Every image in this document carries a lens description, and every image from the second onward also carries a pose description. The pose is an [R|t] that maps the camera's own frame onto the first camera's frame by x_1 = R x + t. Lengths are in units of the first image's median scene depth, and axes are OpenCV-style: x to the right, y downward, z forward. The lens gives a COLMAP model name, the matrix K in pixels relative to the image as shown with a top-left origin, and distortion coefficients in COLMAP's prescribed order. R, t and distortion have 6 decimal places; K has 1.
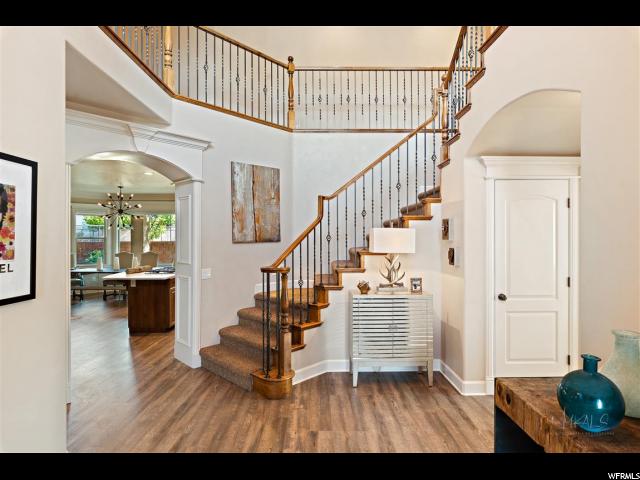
lens RADIAL K [[349.1, 0, 318.3], [0, 349.1, 244.7], [0, 0, 1]] dist [-0.004881, -0.003470]
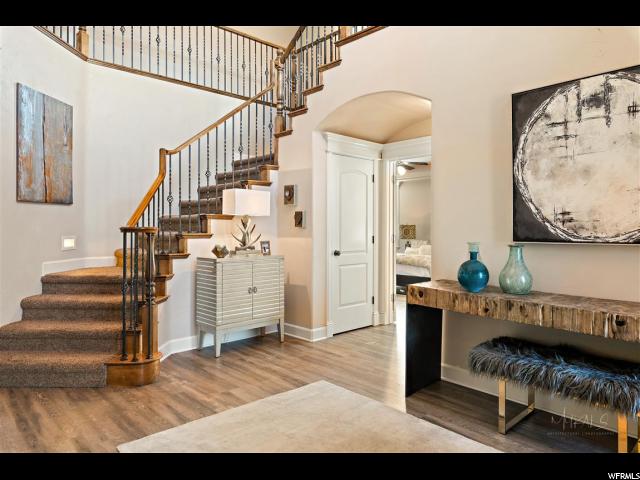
lens RADIAL K [[429.7, 0, 320.2], [0, 429.7, 234.1], [0, 0, 1]] dist [-0.002109, -0.002458]
pose [[0.732538, -0.003283, 0.680718, -0.458648], [0.007831, 0.999963, -0.003604, 0.081100], [-0.680681, 0.007971, 0.732536, -0.032587]]
